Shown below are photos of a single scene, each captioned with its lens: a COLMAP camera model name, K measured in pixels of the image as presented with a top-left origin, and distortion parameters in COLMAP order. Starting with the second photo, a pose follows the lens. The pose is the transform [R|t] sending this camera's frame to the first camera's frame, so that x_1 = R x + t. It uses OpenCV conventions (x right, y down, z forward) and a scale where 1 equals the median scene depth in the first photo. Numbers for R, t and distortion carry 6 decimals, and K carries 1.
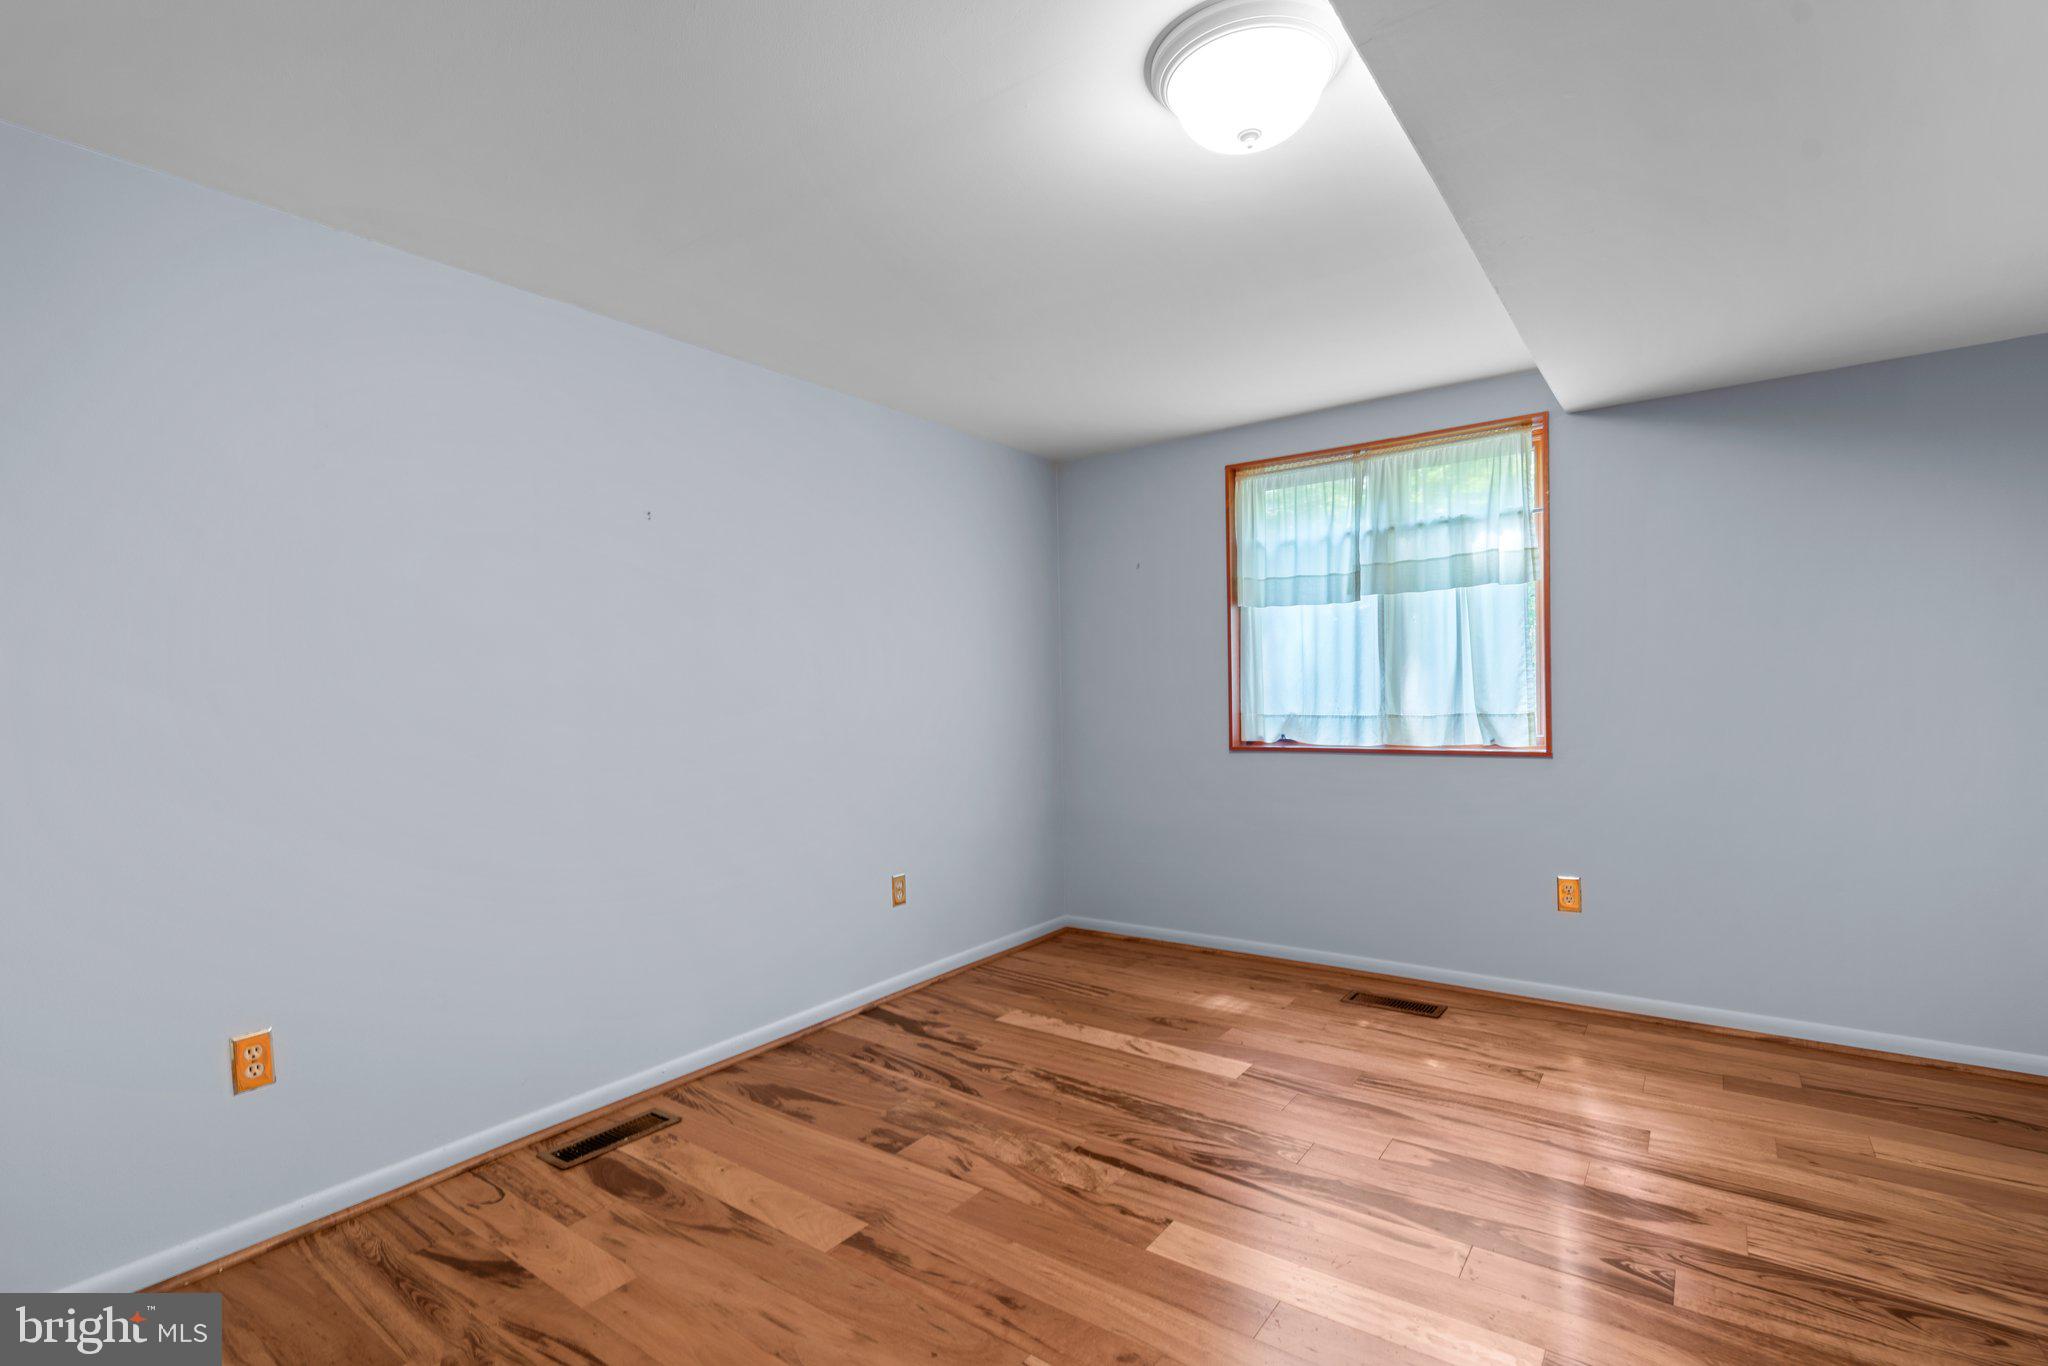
lens RADIAL K [[924.9, 0, 1040.2], [0, 924.9, 700.3], [0, 0, 1]] dist [-0.010626, 0.006090]
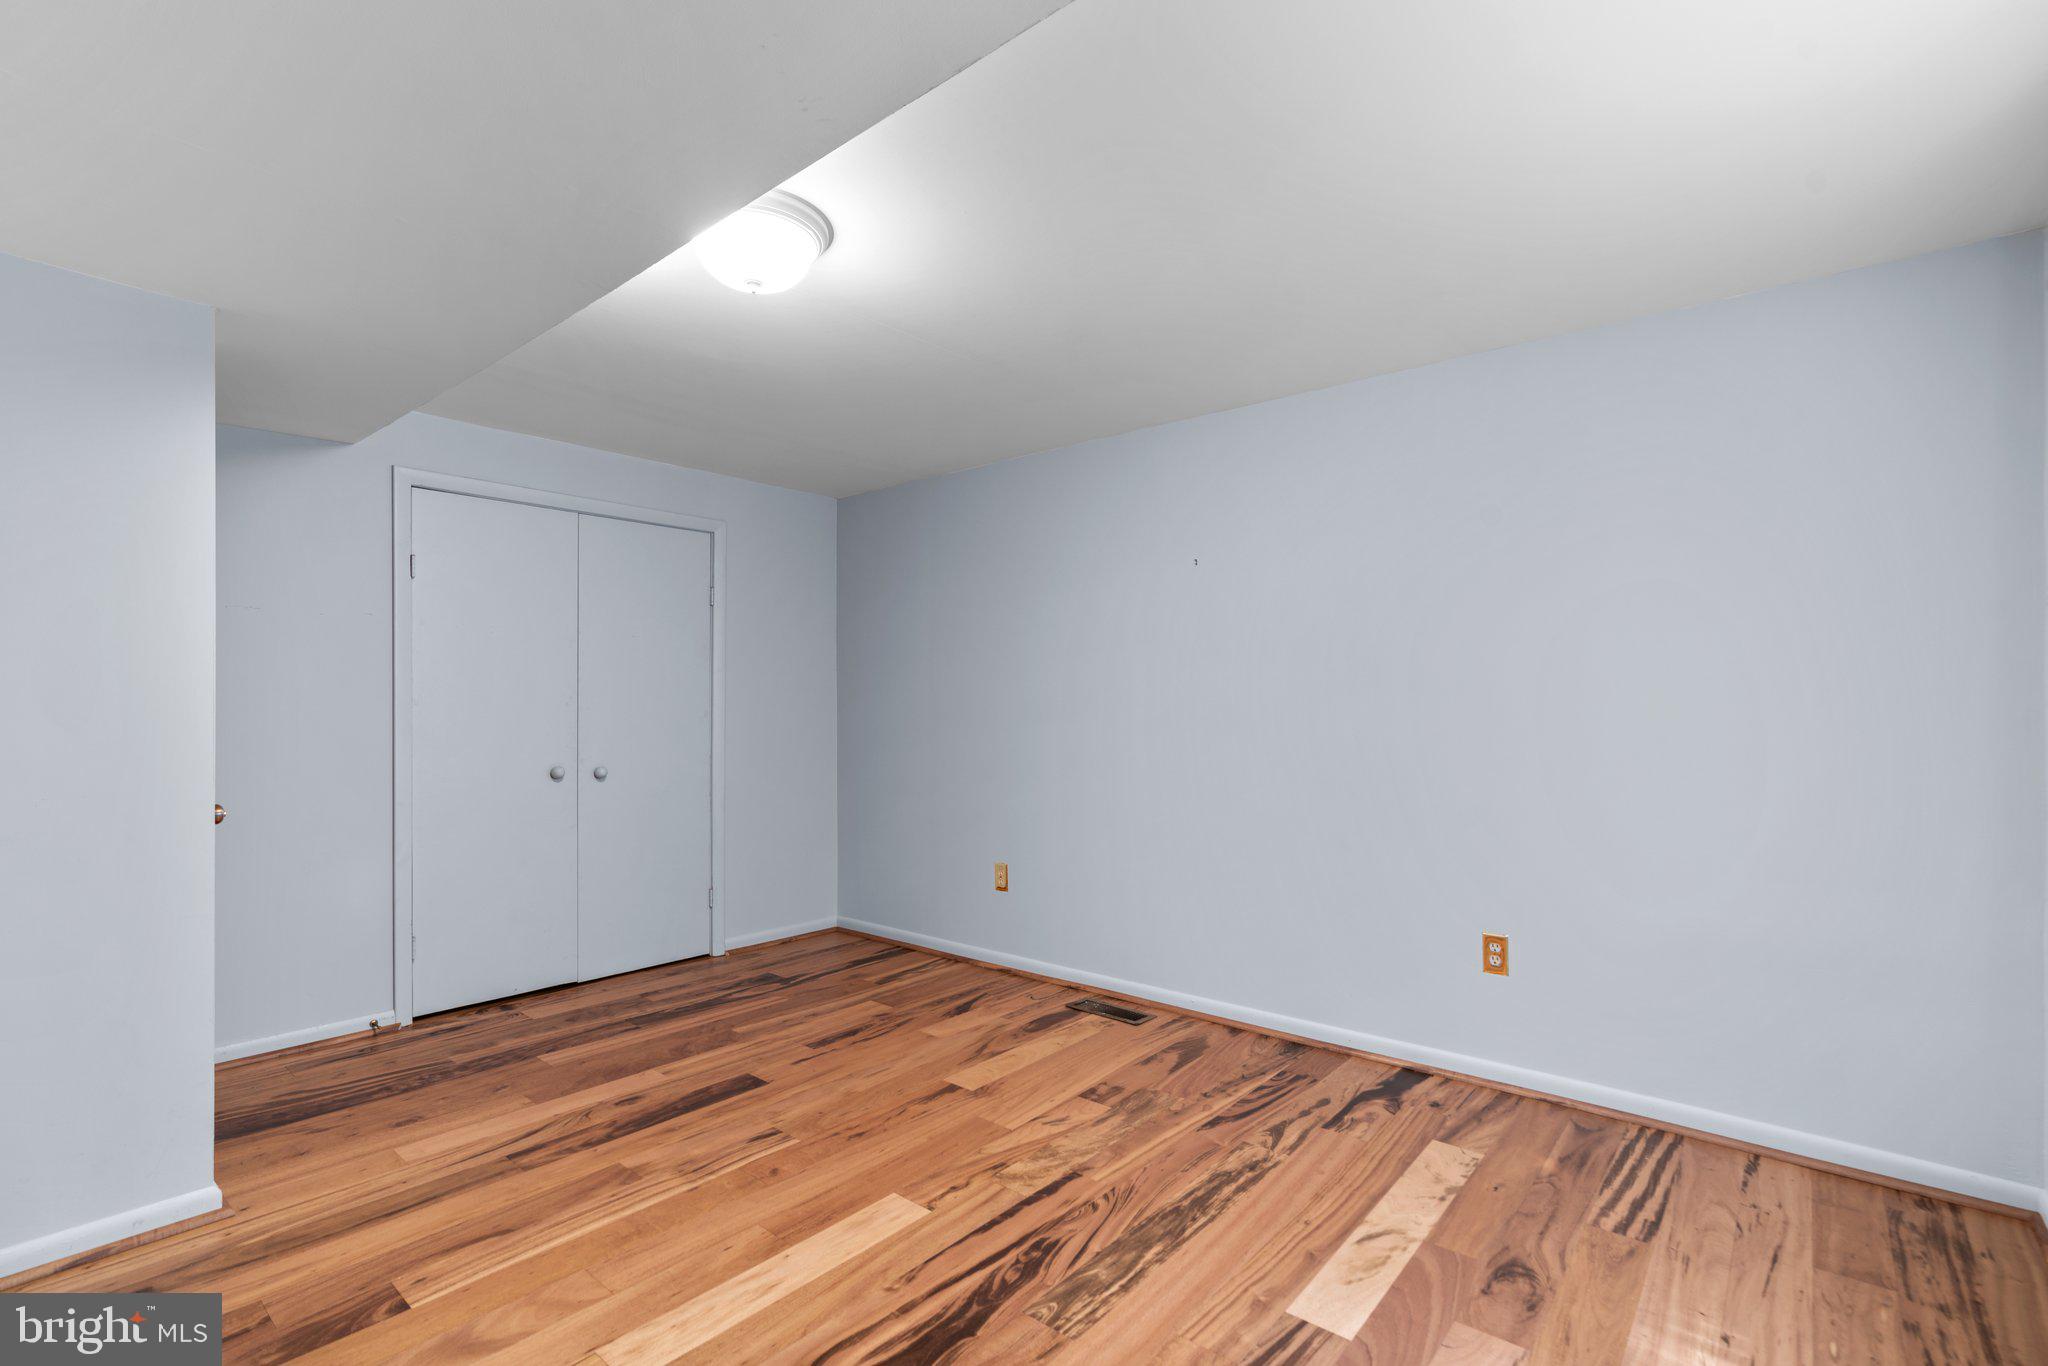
lens RADIAL K [[924.9, 0, 1039.2], [0, 924.9, 674.2], [0, 0, 1]] dist [-0.010626, 0.006090]
pose [[-0.058430, -0.009220, -0.998249, 0.905619], [-0.008571, 0.999925, -0.008734, -0.035775], [0.998255, 0.008046, -0.058505, 0.887289]]
